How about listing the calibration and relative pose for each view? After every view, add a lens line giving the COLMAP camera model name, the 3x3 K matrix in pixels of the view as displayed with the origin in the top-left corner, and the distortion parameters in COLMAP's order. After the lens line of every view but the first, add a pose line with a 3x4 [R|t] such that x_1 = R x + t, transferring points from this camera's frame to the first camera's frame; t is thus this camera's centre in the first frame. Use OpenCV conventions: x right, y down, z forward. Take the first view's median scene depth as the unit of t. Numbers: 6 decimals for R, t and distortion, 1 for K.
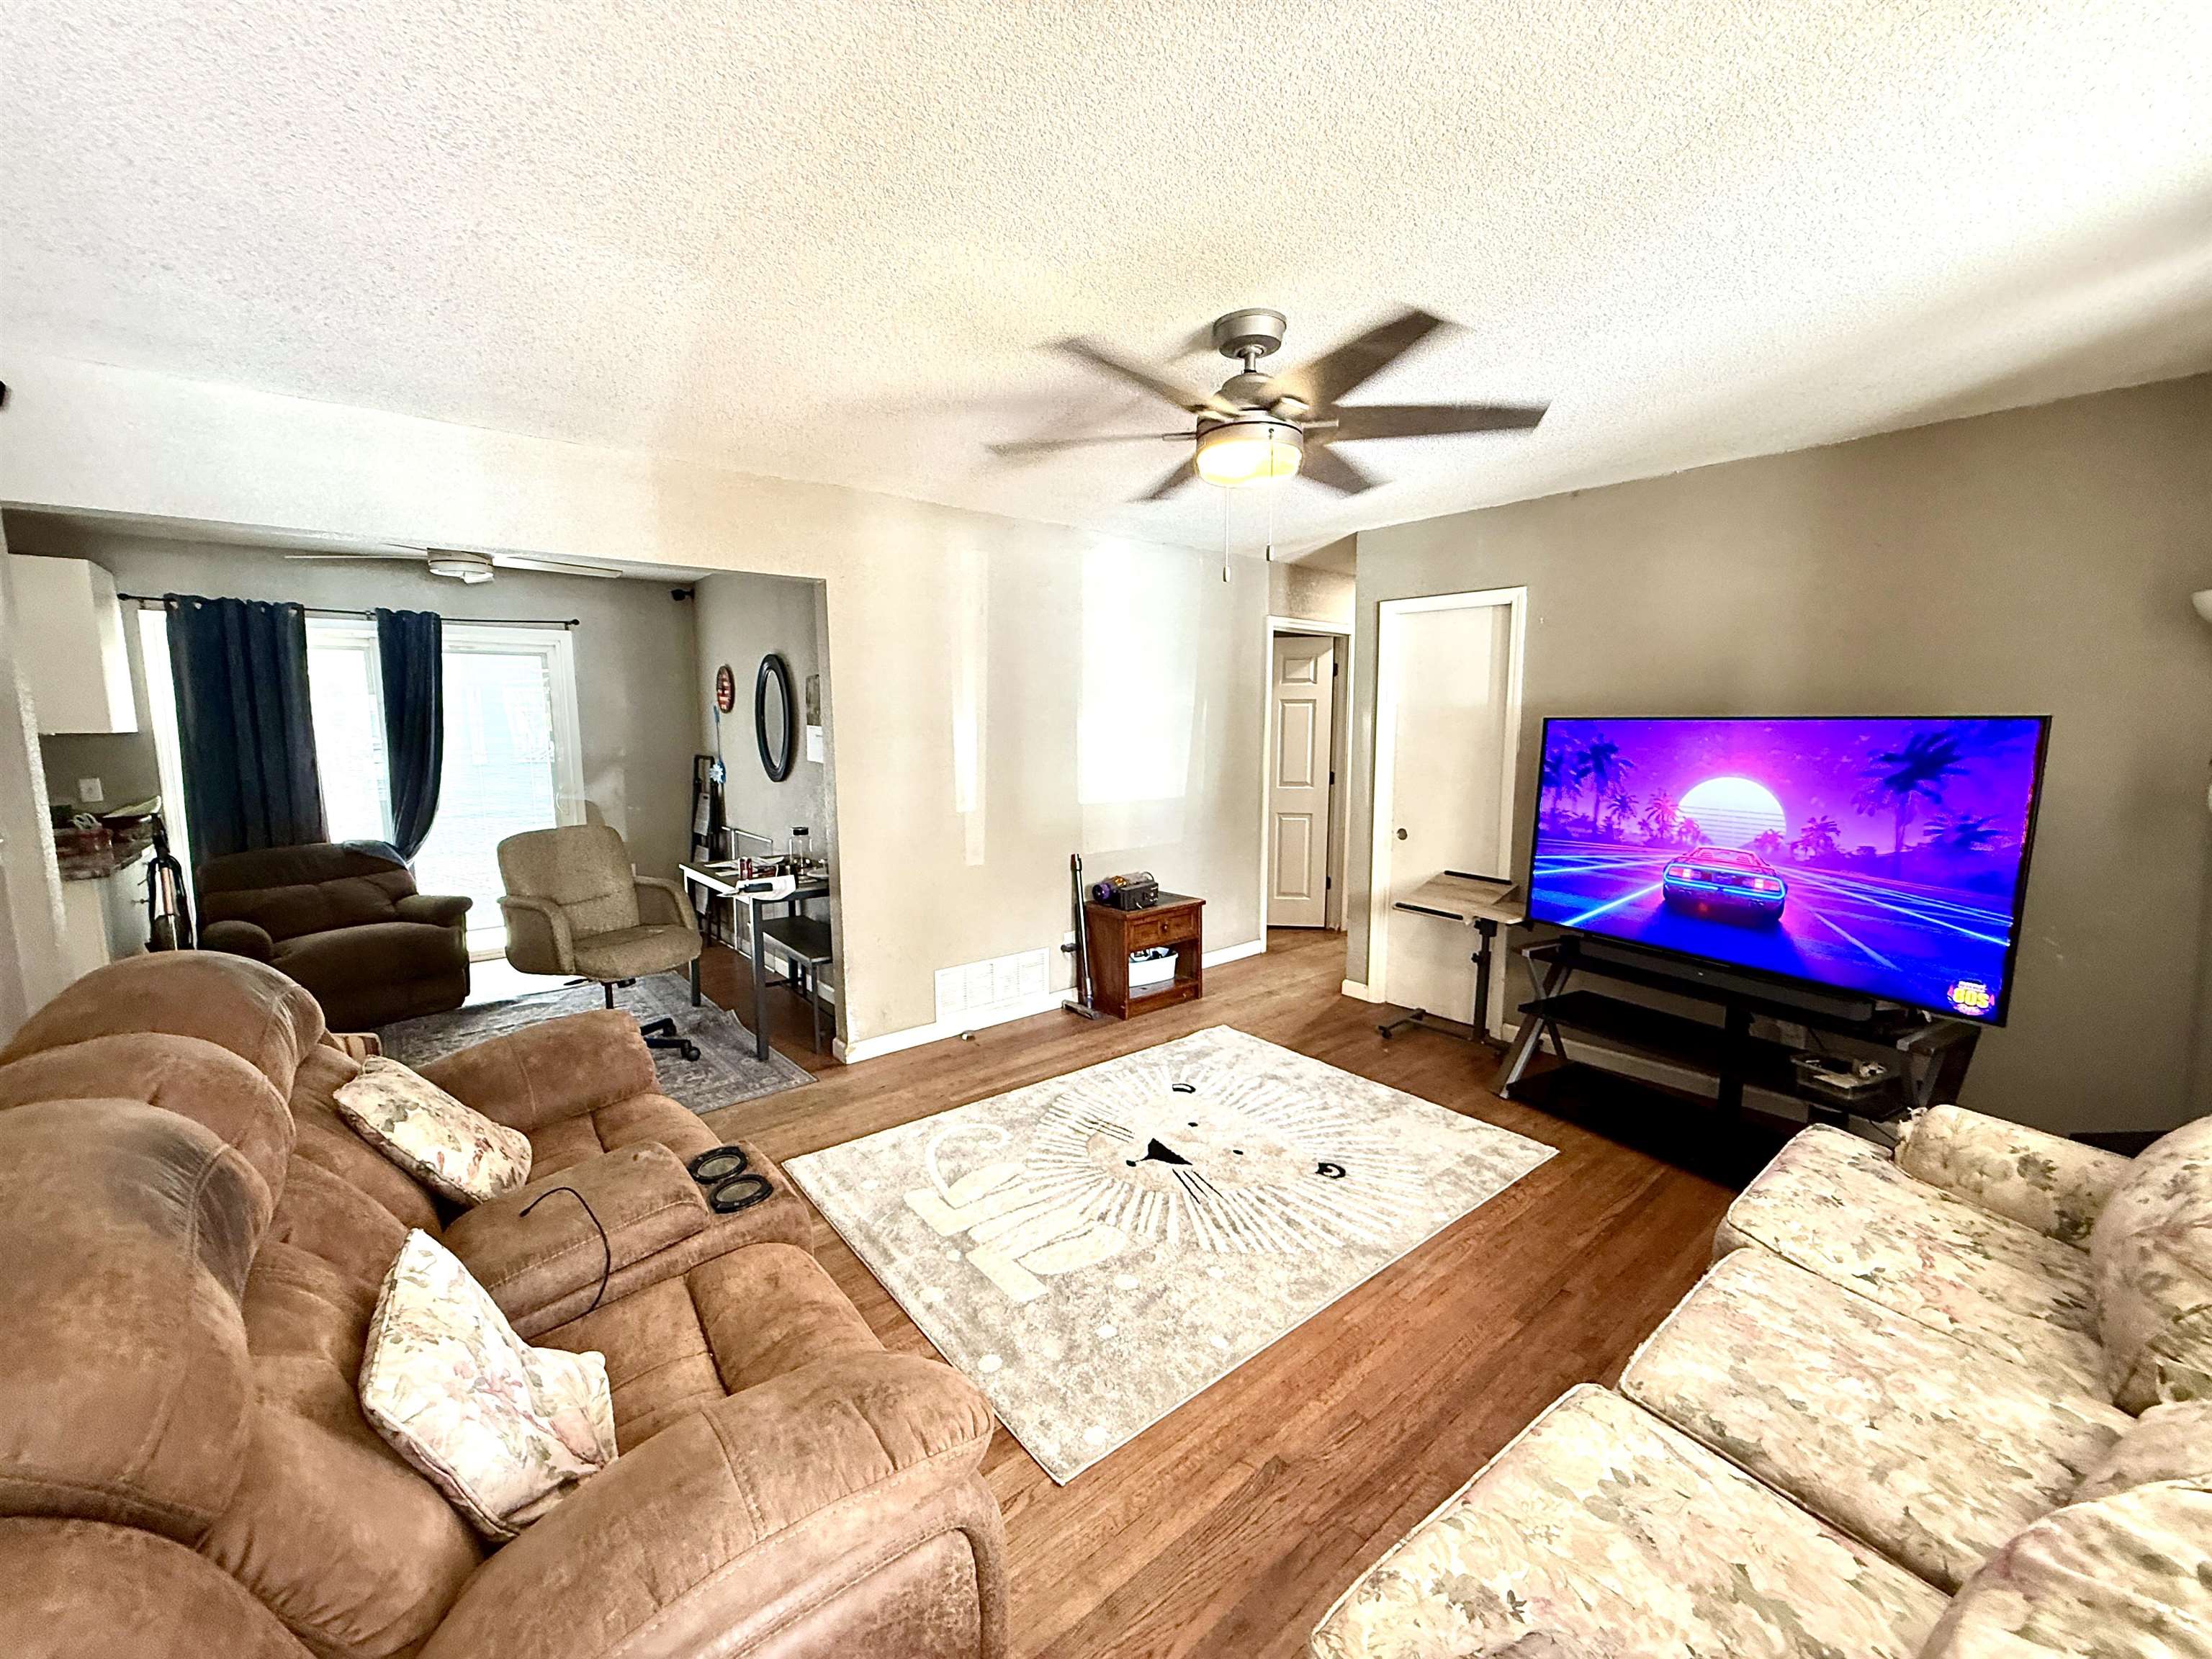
lens RADIAL K [[878.9, 0, 1102.9], [0, 878.9, 829.2], [0, 0, 1]] dist [-0.000494, 0.000069]
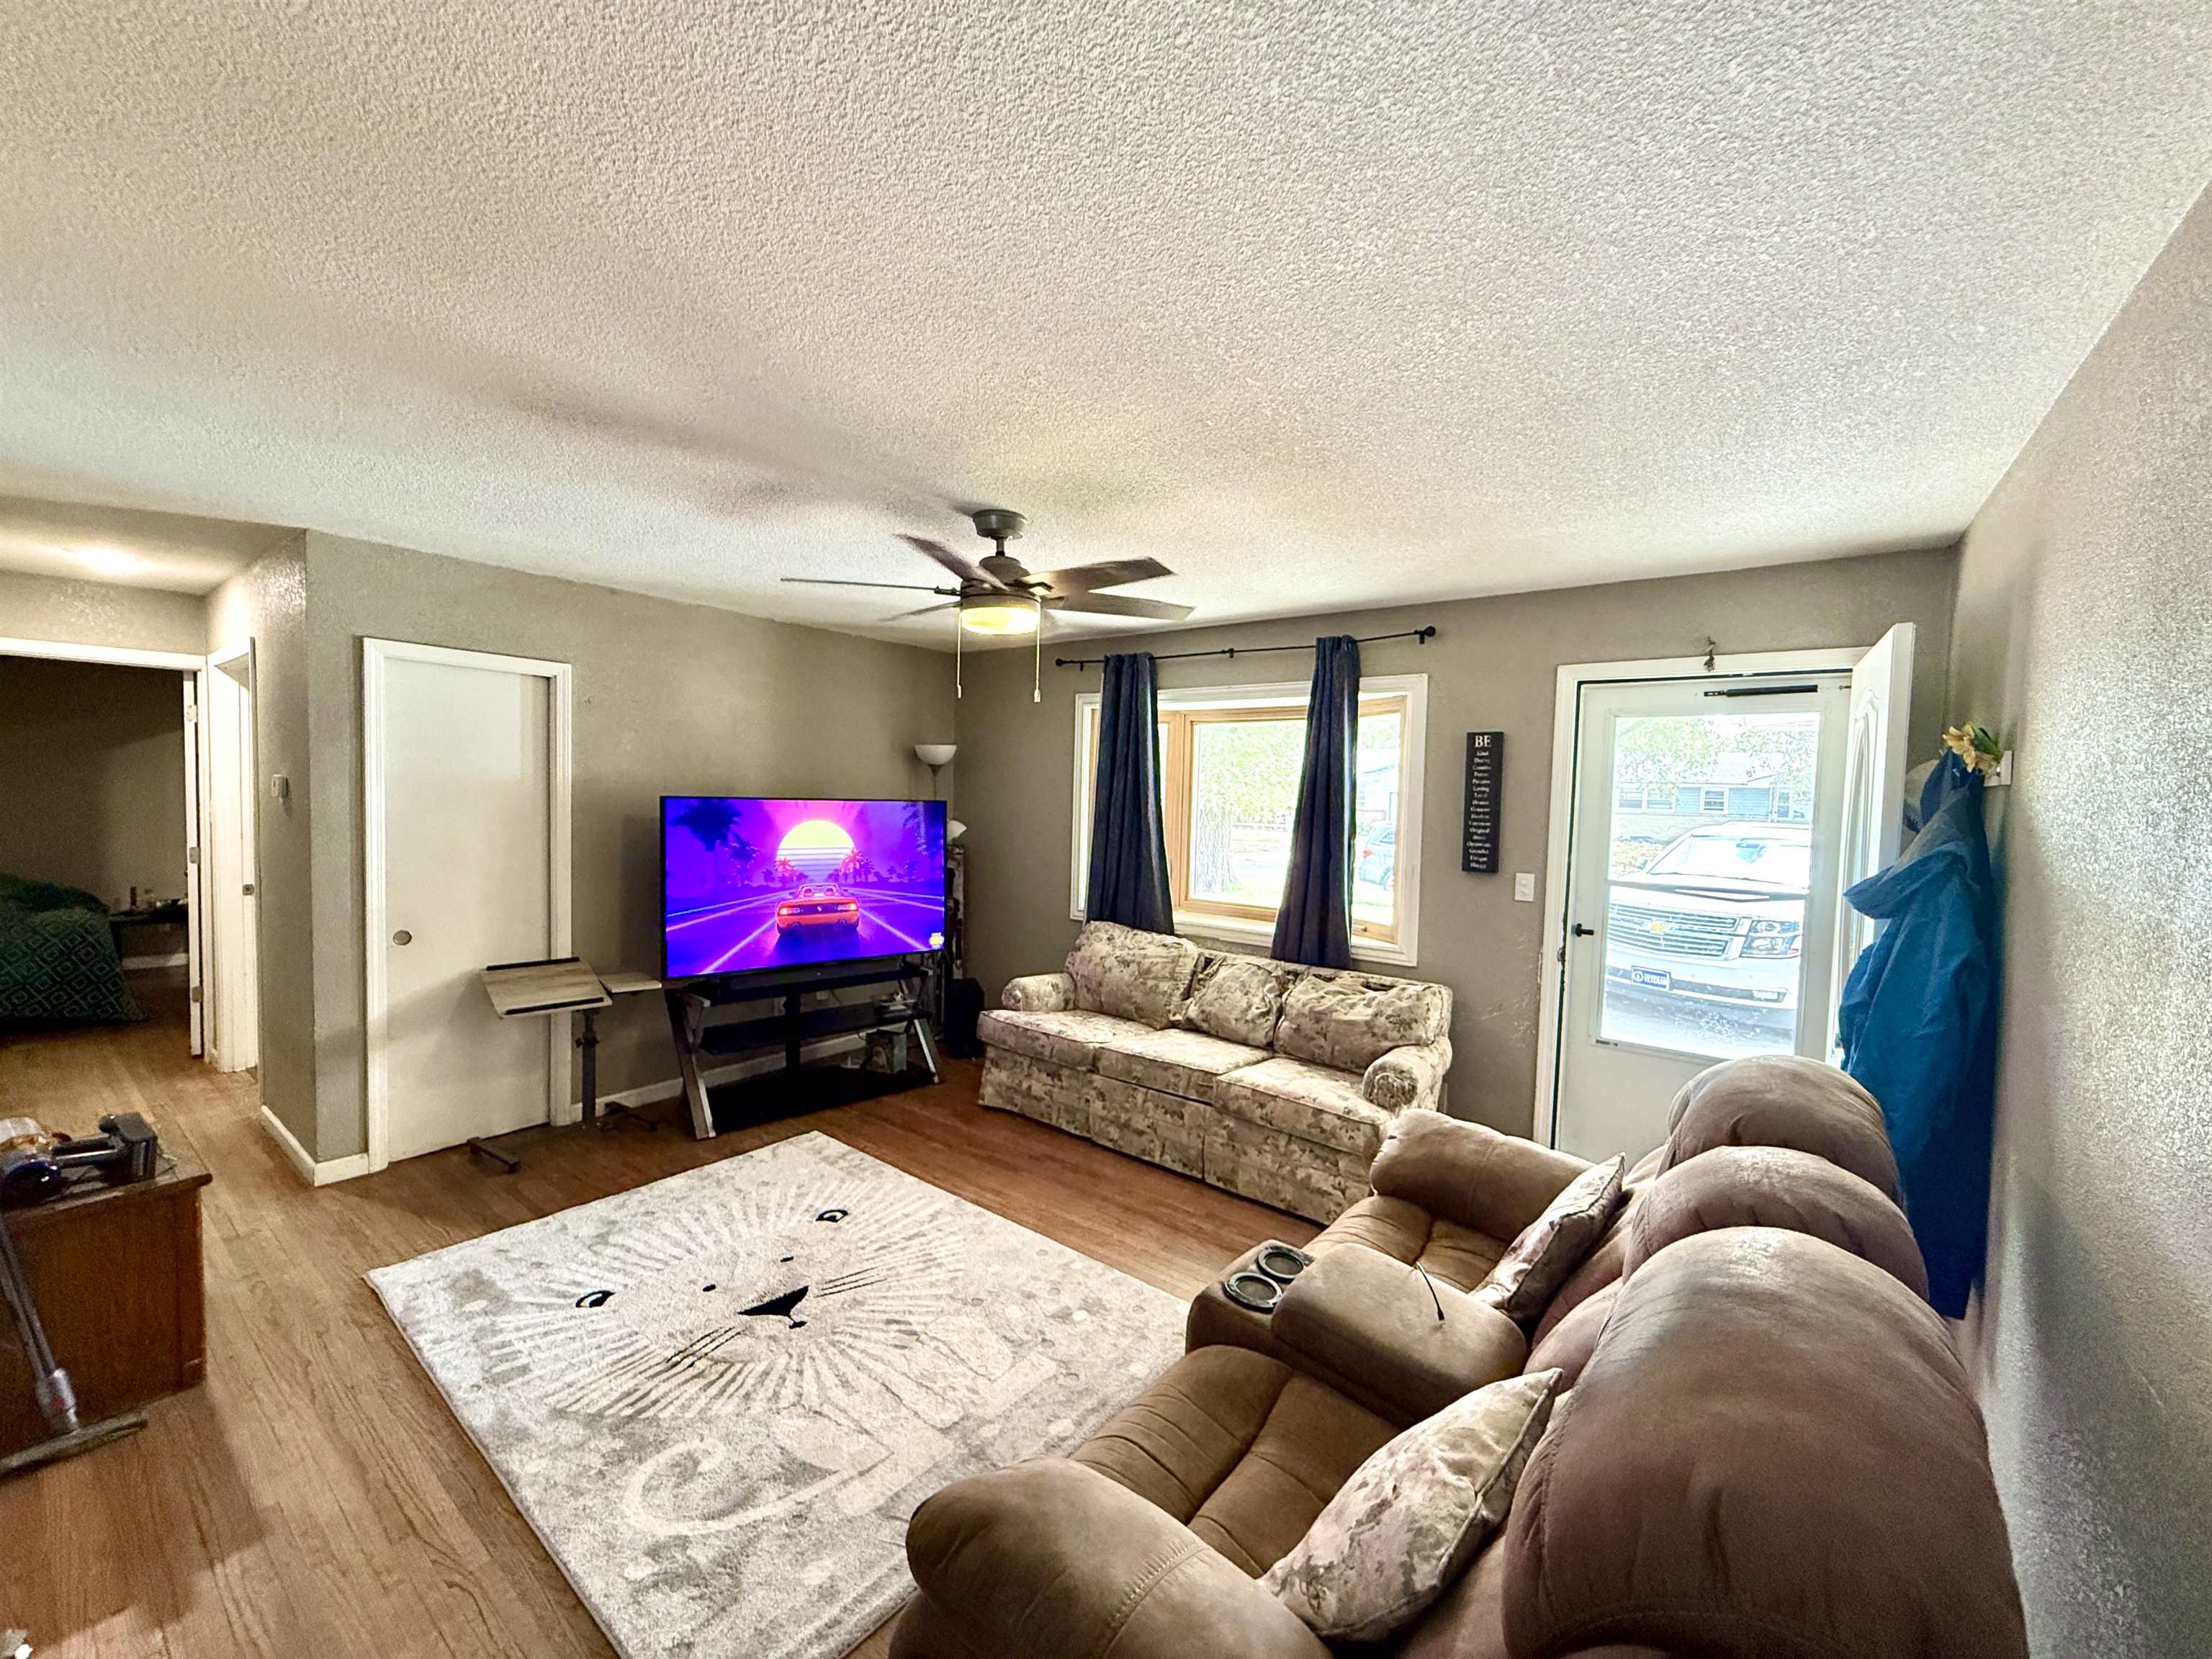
lens RADIAL K [[878.9, 0, 1102.9], [0, 878.9, 829.2], [0, 0, 1]] dist [-0.000494, 0.000069]
pose [[-0.217354, -0.044003, 0.975100, -0.737803], [0.093820, 0.993416, 0.065742, -0.111257], [-0.971573, 0.105774, -0.211795, 0.734218]]
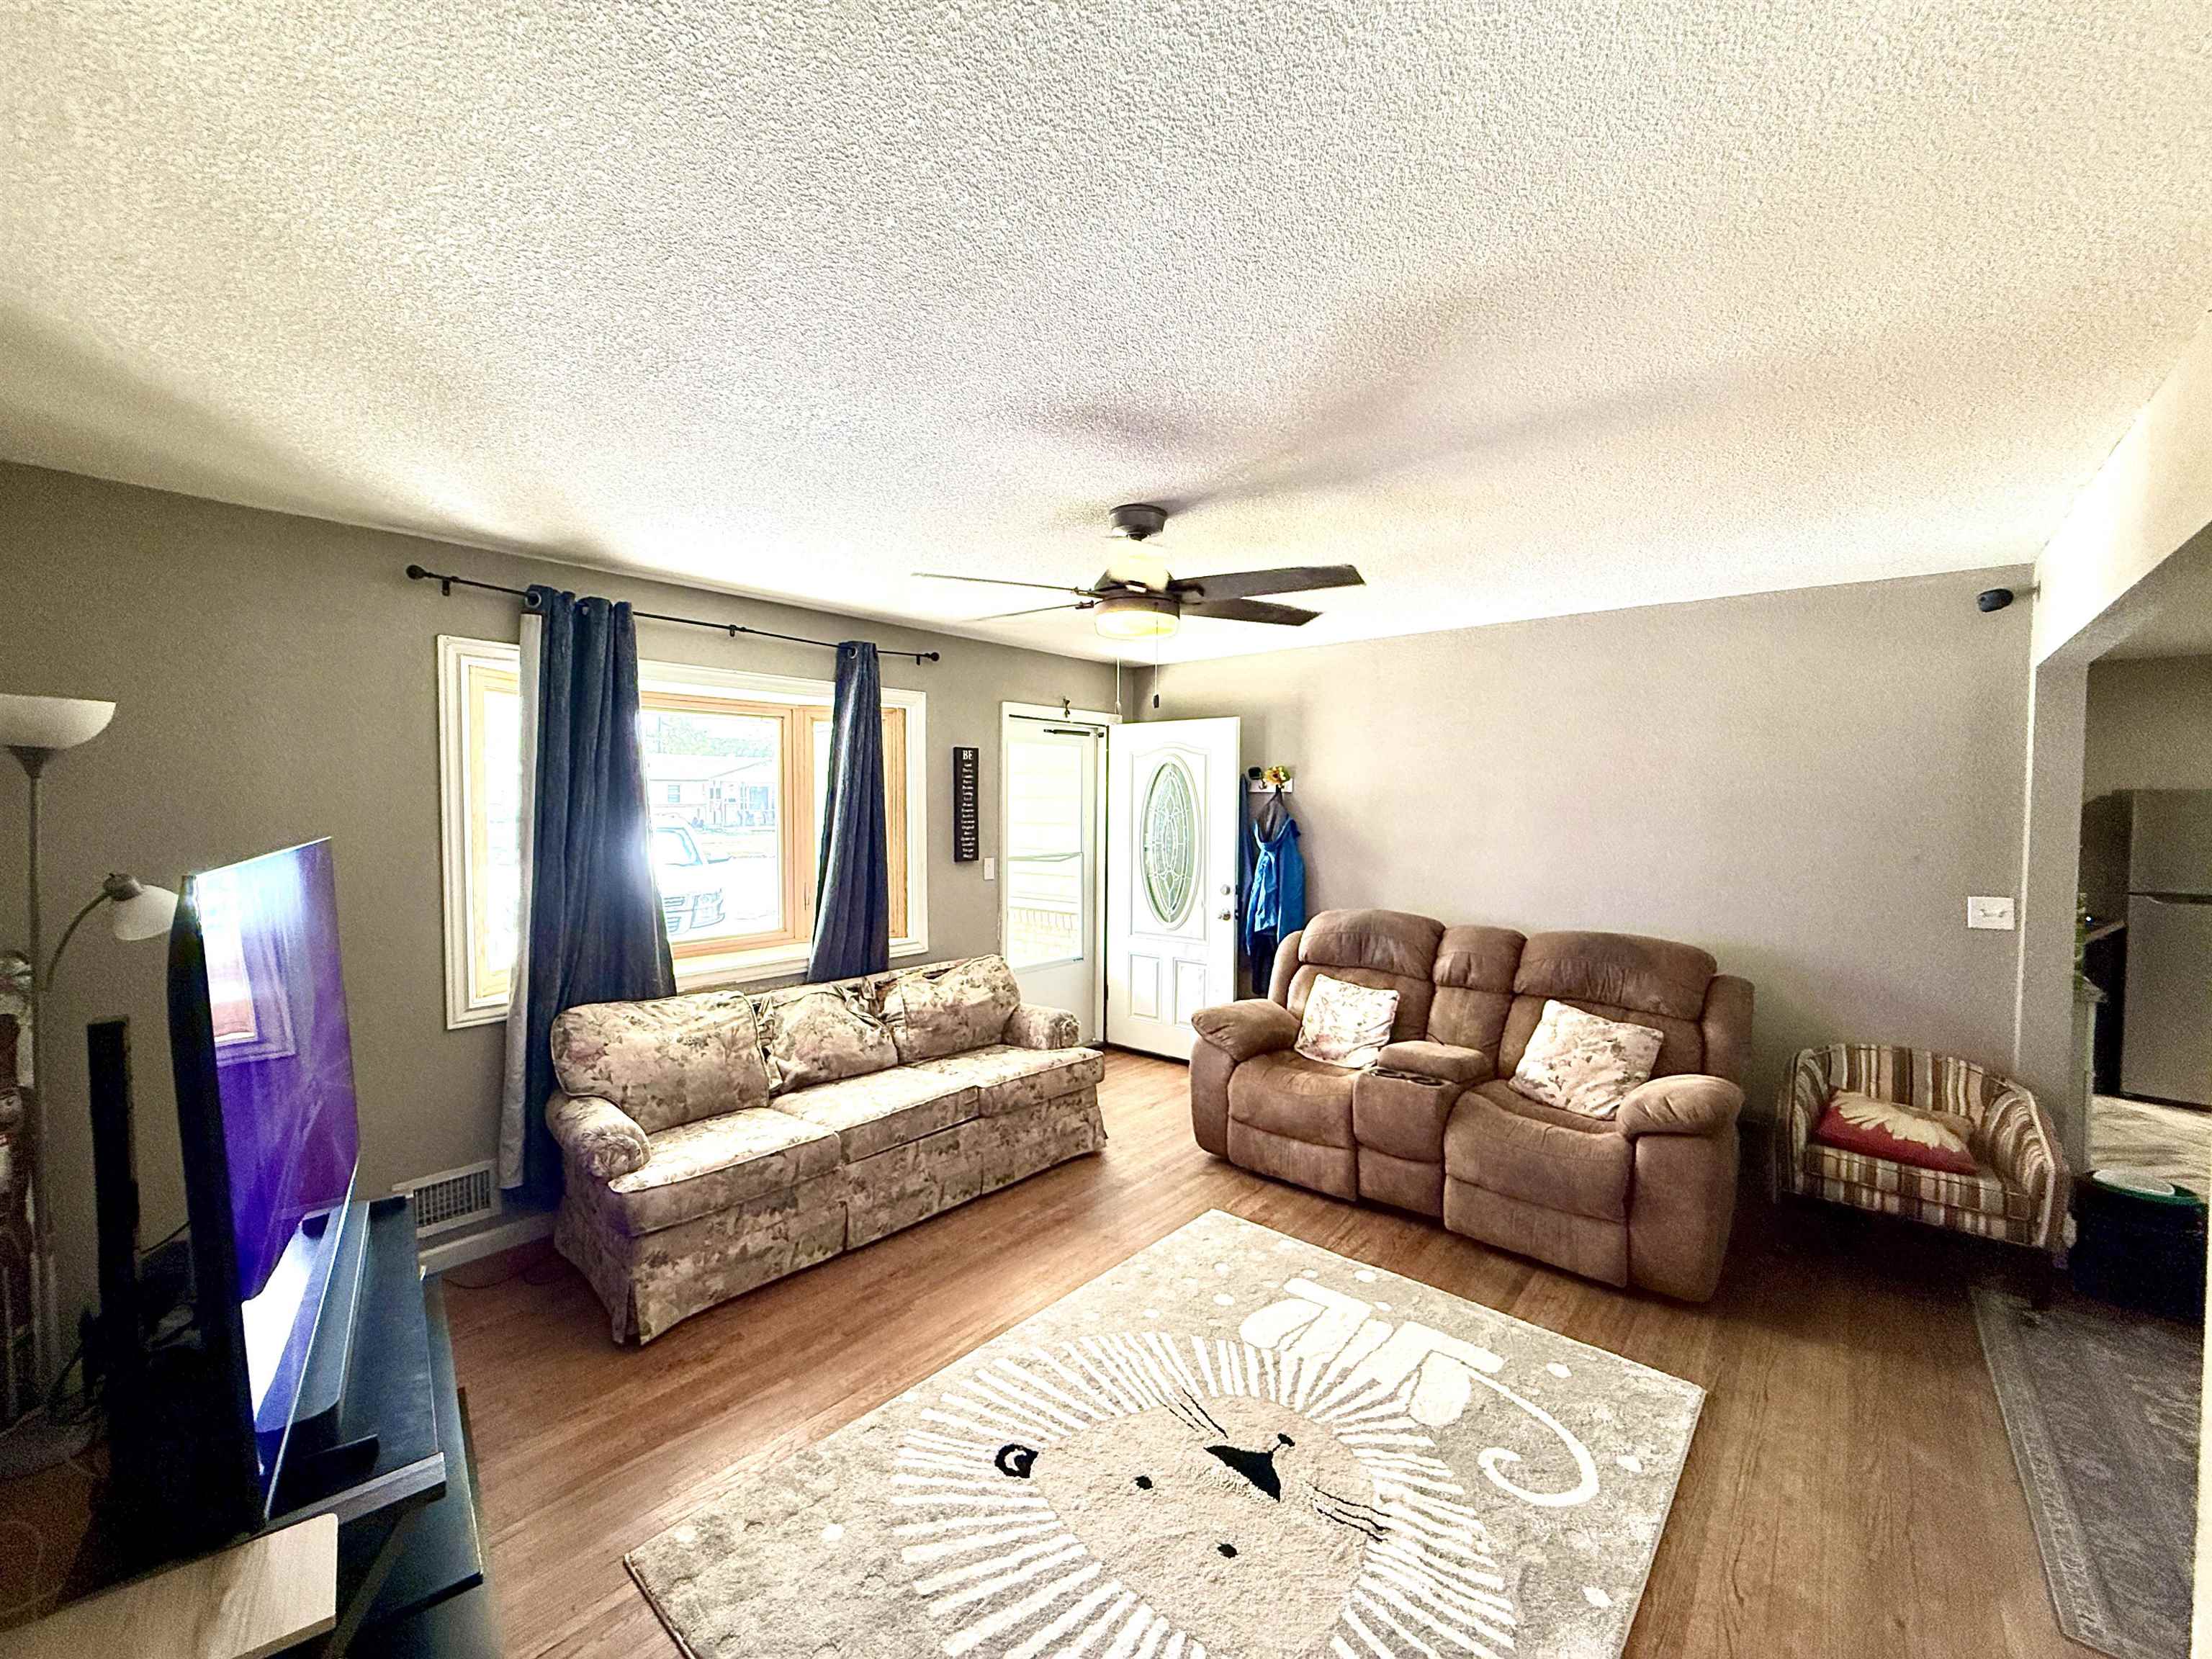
lens RADIAL K [[878.9, 0, 1102.9], [0, 878.9, 829.2], [0, 0, 1]] dist [-0.000494, 0.000069]
pose [[-0.987072, 0.005943, -0.160169, 0.258702], [-0.019017, 0.987910, 0.153856, -0.203810], [0.159147, 0.154913, -0.975025, 1.405849]]
